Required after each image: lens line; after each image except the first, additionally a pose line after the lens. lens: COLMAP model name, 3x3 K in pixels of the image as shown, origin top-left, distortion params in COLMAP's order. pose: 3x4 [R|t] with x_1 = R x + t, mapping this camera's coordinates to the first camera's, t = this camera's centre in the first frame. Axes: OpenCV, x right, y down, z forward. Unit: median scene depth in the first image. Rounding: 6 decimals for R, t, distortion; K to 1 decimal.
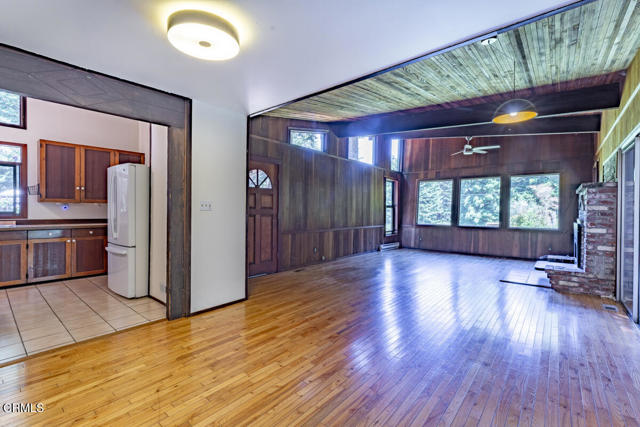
lens RADIAL K [[286.9, 0, 321.2], [0, 286.9, 213.0], [0, 0, 1]] dist [-0.005444, -0.000529]
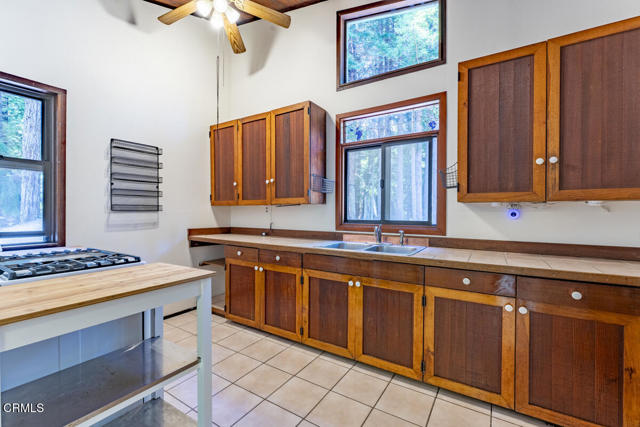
lens RADIAL K [[280.0, 0, 317.8], [0, 280.0, 212.3], [0, 0, 1]] dist [-0.004295, 0.000871]
pose [[0.125023, -0.001896, -0.992152, -0.563368], [-0.010477, 0.999940, -0.003231, -0.017917], [0.992099, 0.010799, 0.124995, 0.713008]]
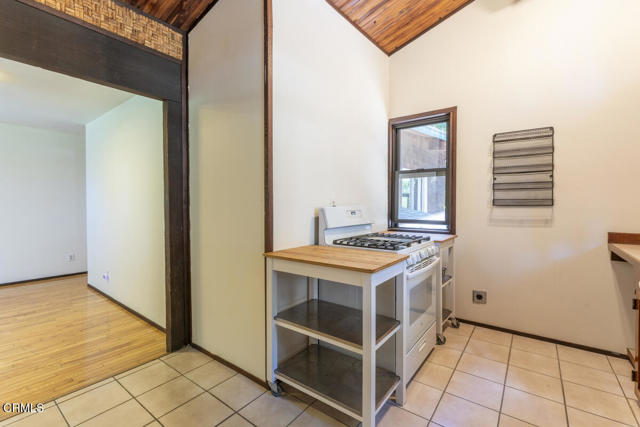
lens RADIAL K [[280.0, 0, 320.7], [0, 280.0, 208.2], [0, 0, 1]] dist [-0.004295, 0.000871]
pose [[-0.998570, -0.012509, -0.051975, -1.080360], [-0.013414, 0.999764, 0.017102, -0.017726], [0.051749, 0.017775, -0.998502, 1.188035]]
